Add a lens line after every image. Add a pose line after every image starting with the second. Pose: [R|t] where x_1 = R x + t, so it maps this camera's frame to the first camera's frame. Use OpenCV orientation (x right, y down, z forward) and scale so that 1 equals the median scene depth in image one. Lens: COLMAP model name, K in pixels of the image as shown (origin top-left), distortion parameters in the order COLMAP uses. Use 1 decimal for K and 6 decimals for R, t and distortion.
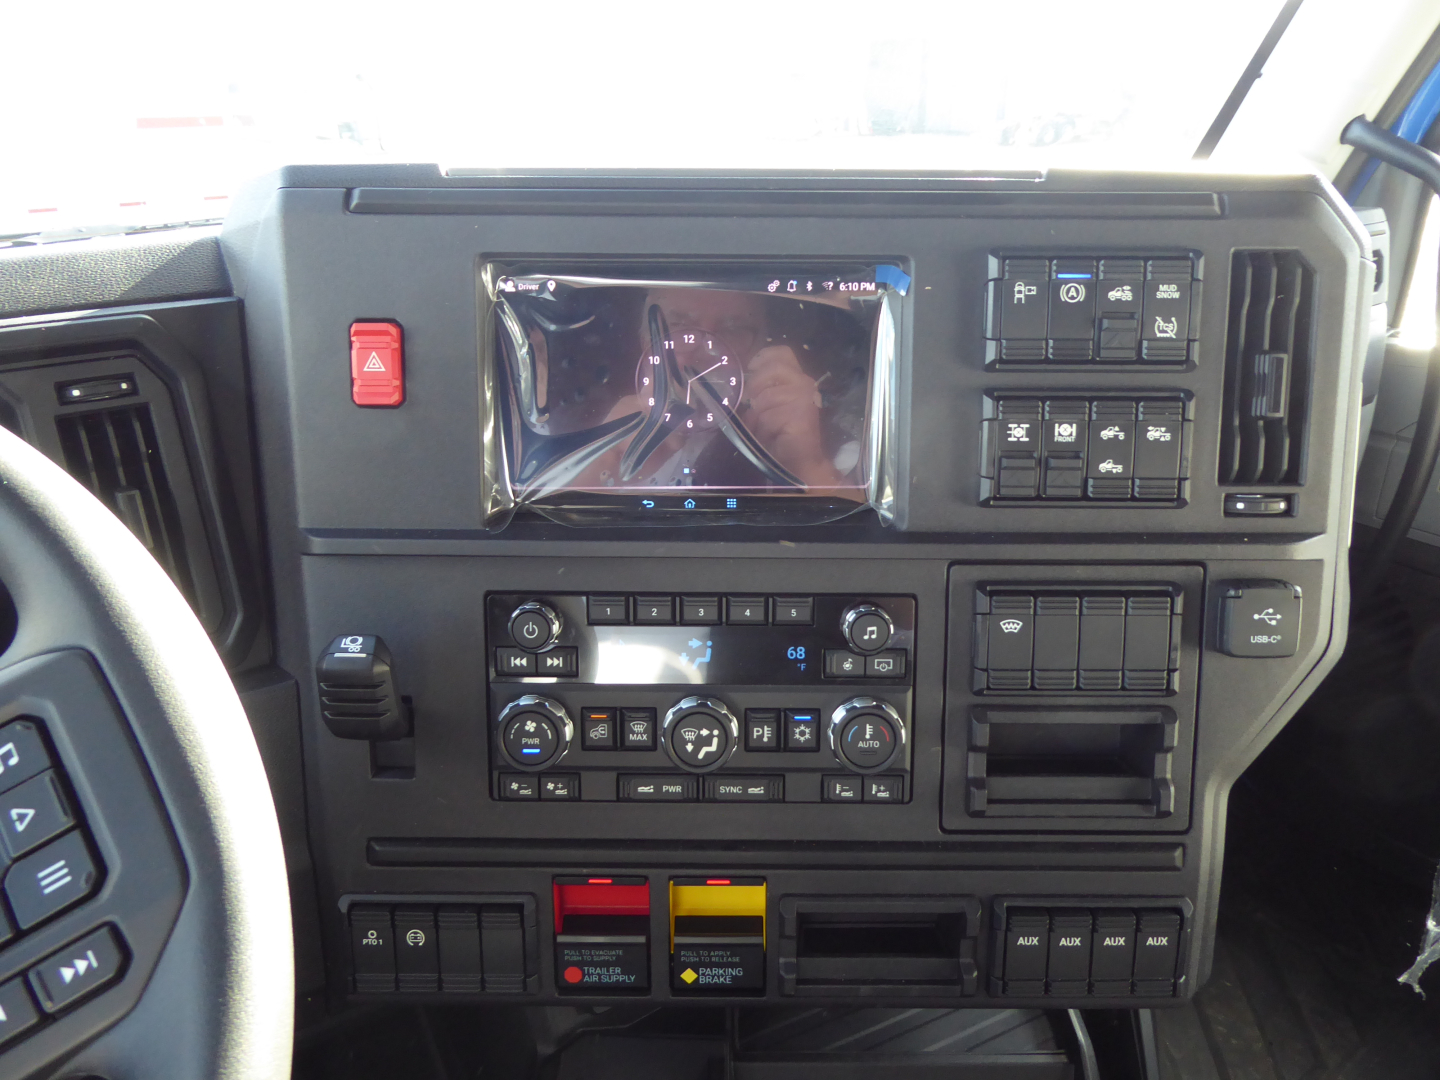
lens RADIAL K [[1024.9, 0, 720.0], [0, 1024.9, 540.0], [0, 0, 1]] dist [-0.013469, 0.000166]
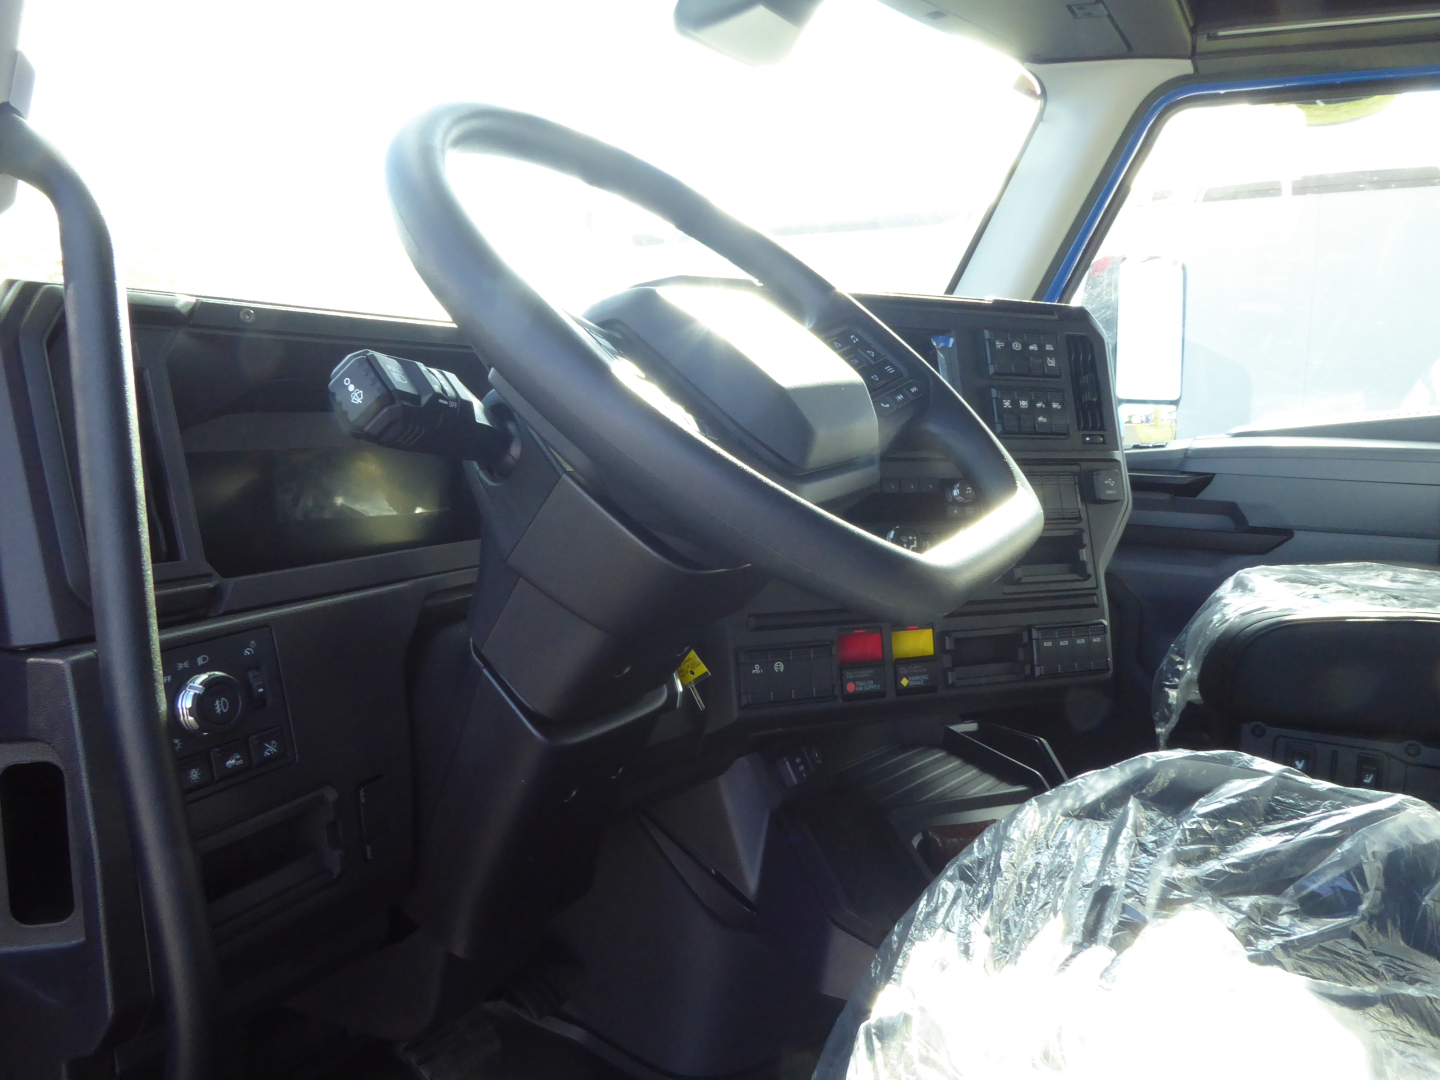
lens RADIAL K [[1024.9, 0, 720.0], [0, 1024.9, 540.0], [0, 0, 1]] dist [-0.013469, 0.000166]
pose [[0.918248, -0.029853, 0.394878, -1.177588], [0.133316, 0.962254, -0.237265, 0.628754], [-0.372890, 0.270511, 0.887568, -0.676427]]
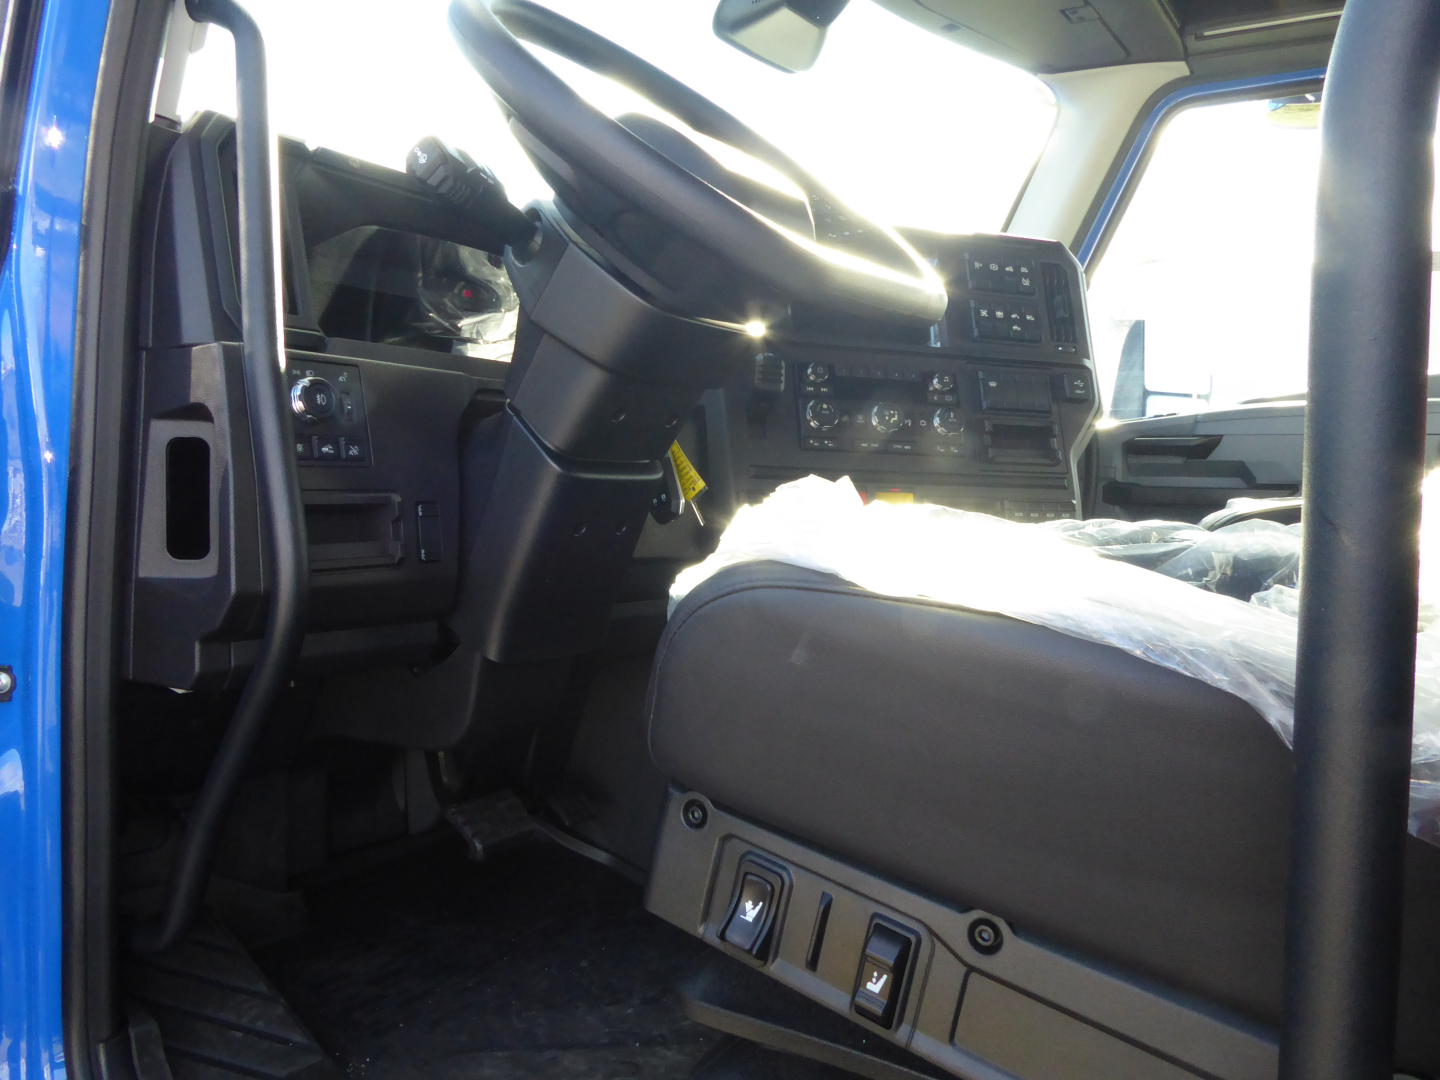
lens RADIAL K [[1024.9, 0, 720.0], [0, 1024.9, 540.0], [0, 0, 1]] dist [-0.013469, 0.000166]
pose [[0.949687, 0.013602, 0.312905, -1.150539], [0.095137, 0.939322, -0.329579, 1.228242], [-0.298402, 0.342766, 0.890768, -0.921337]]
